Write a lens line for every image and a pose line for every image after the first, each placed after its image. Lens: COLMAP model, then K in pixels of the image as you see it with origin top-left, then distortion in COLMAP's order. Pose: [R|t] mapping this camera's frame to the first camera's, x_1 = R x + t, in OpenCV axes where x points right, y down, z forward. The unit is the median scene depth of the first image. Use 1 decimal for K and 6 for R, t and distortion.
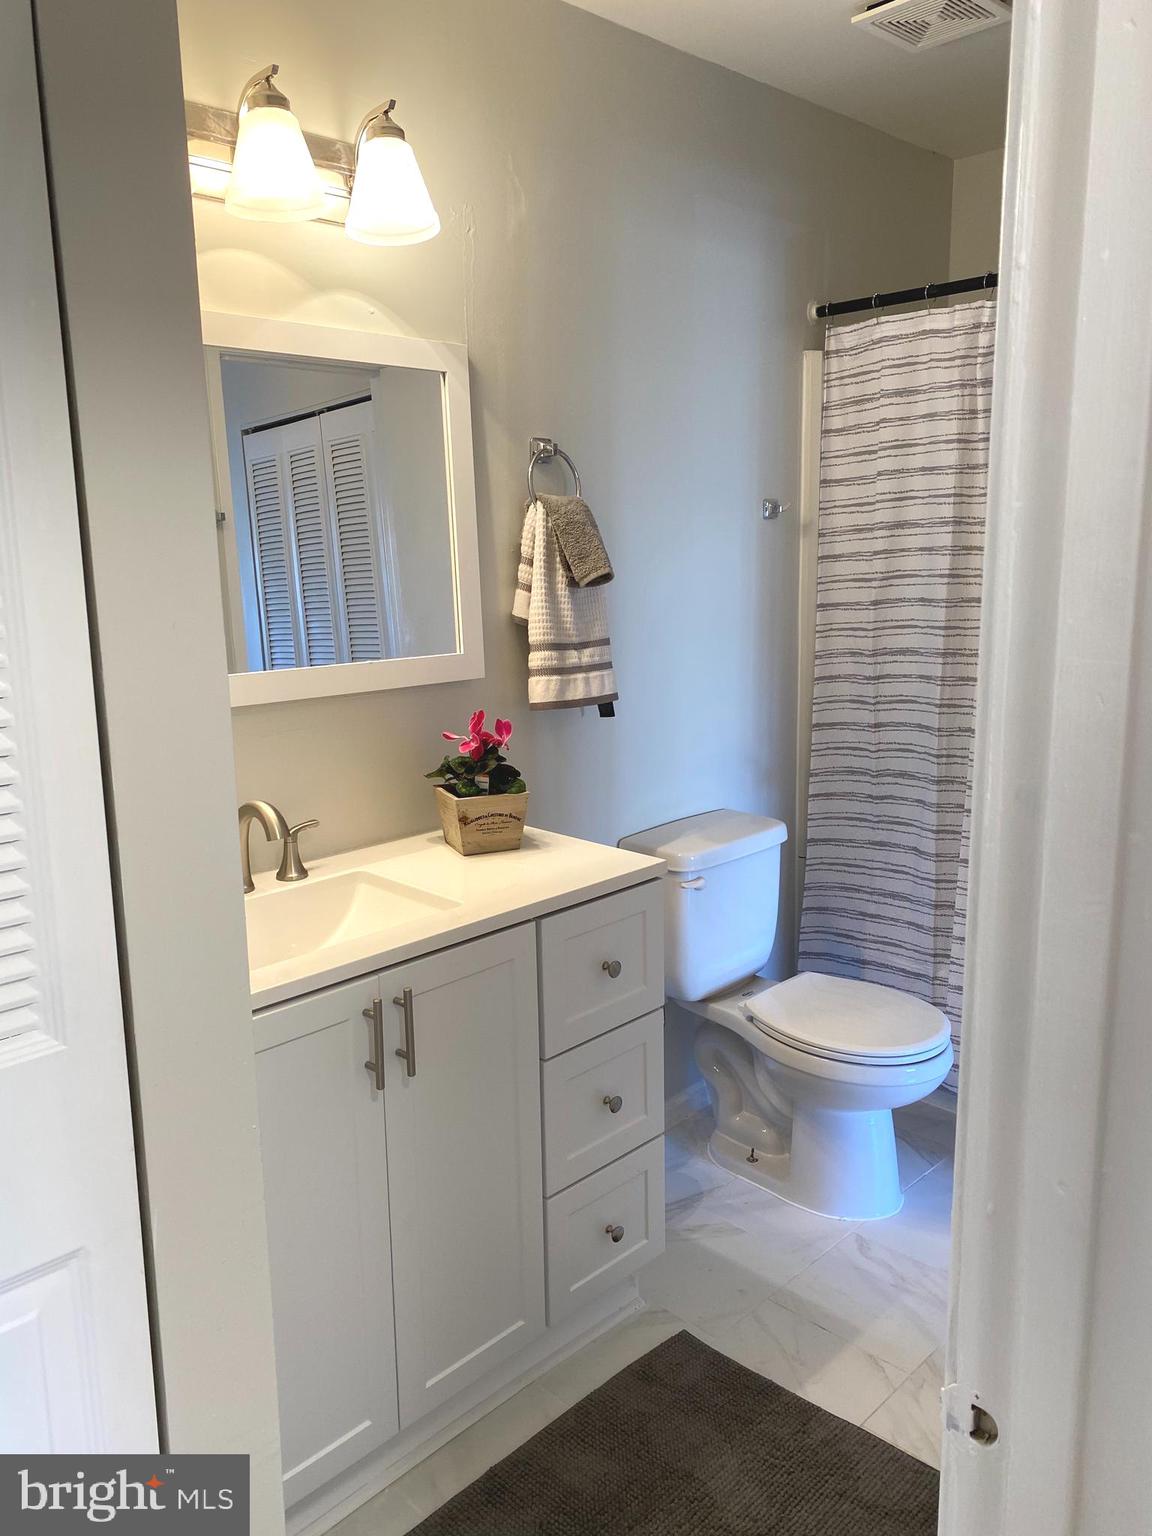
lens RADIAL K [[1236.2, 0, 613.1], [0, 1236.2, 768.5], [0, 0, 1]] dist [0.007412, 0.012677]
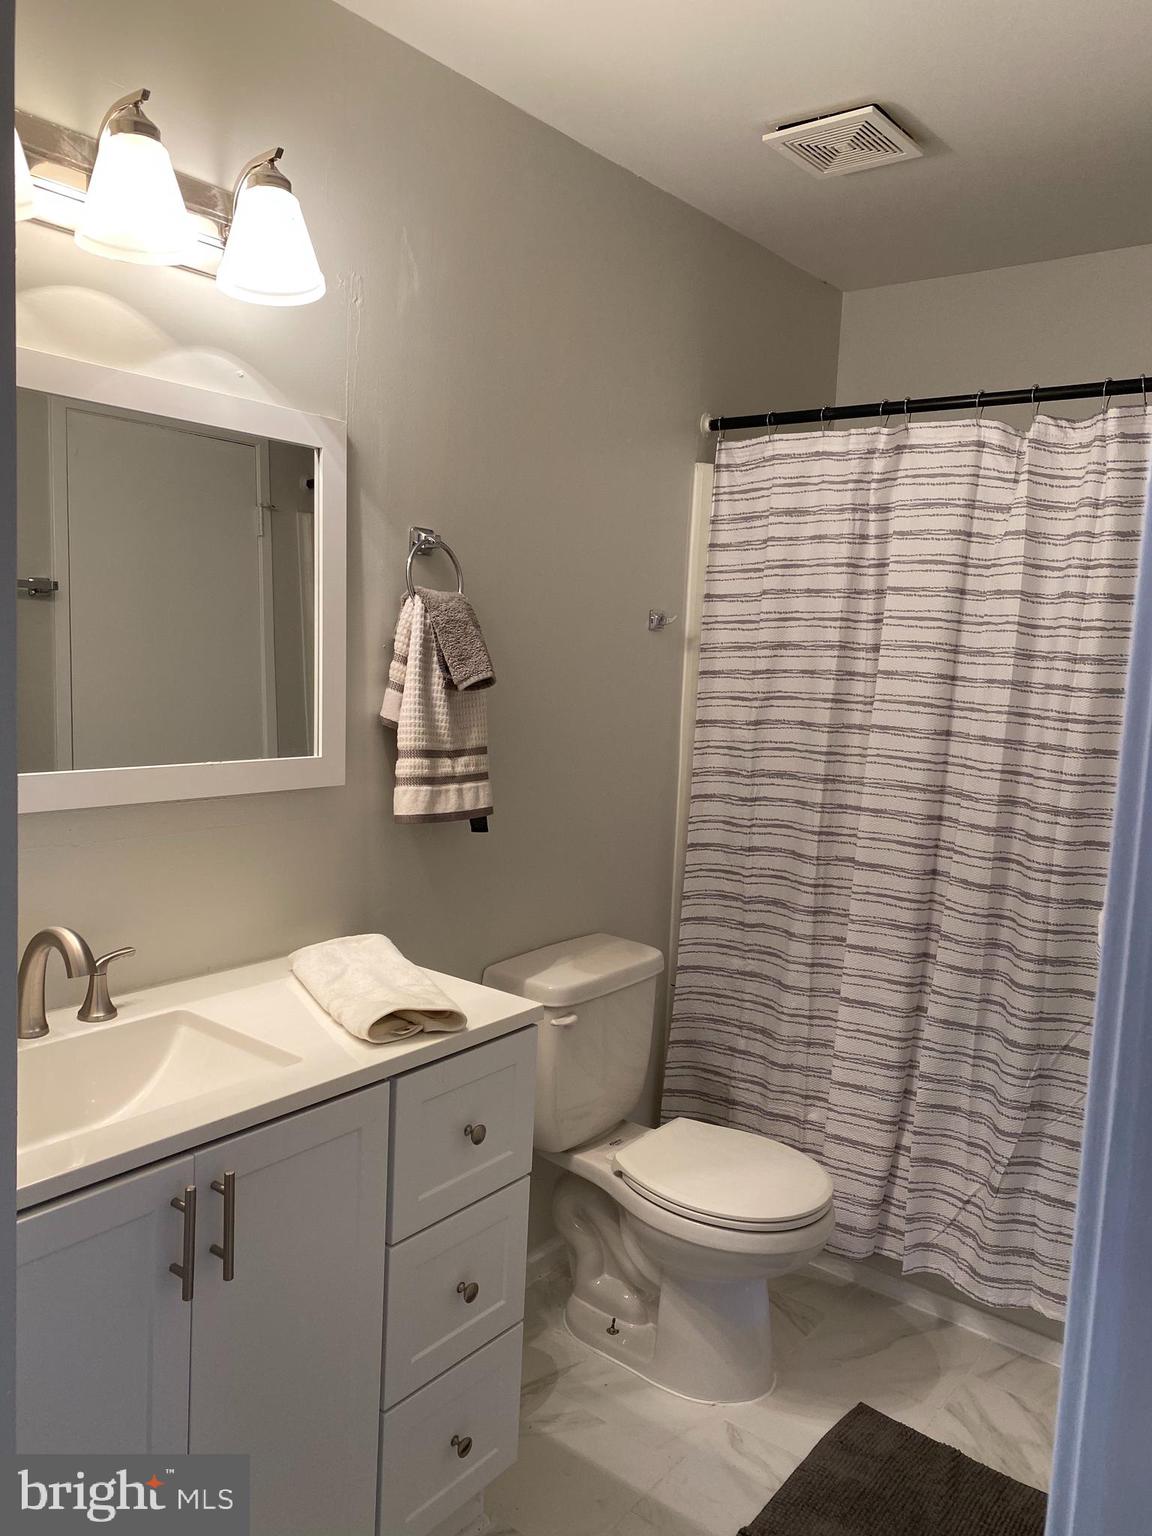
lens RADIAL K [[1162.7, 0, 598.0], [0, 1162.7, 761.6], [0, 0, 1]] dist [-0.002674, 0.007097]
pose [[0.990676, 0.051244, 0.126232, -0.024595], [-0.040929, 0.995709, -0.082998, -0.024902], [-0.129944, 0.077058, 0.988523, 0.127174]]
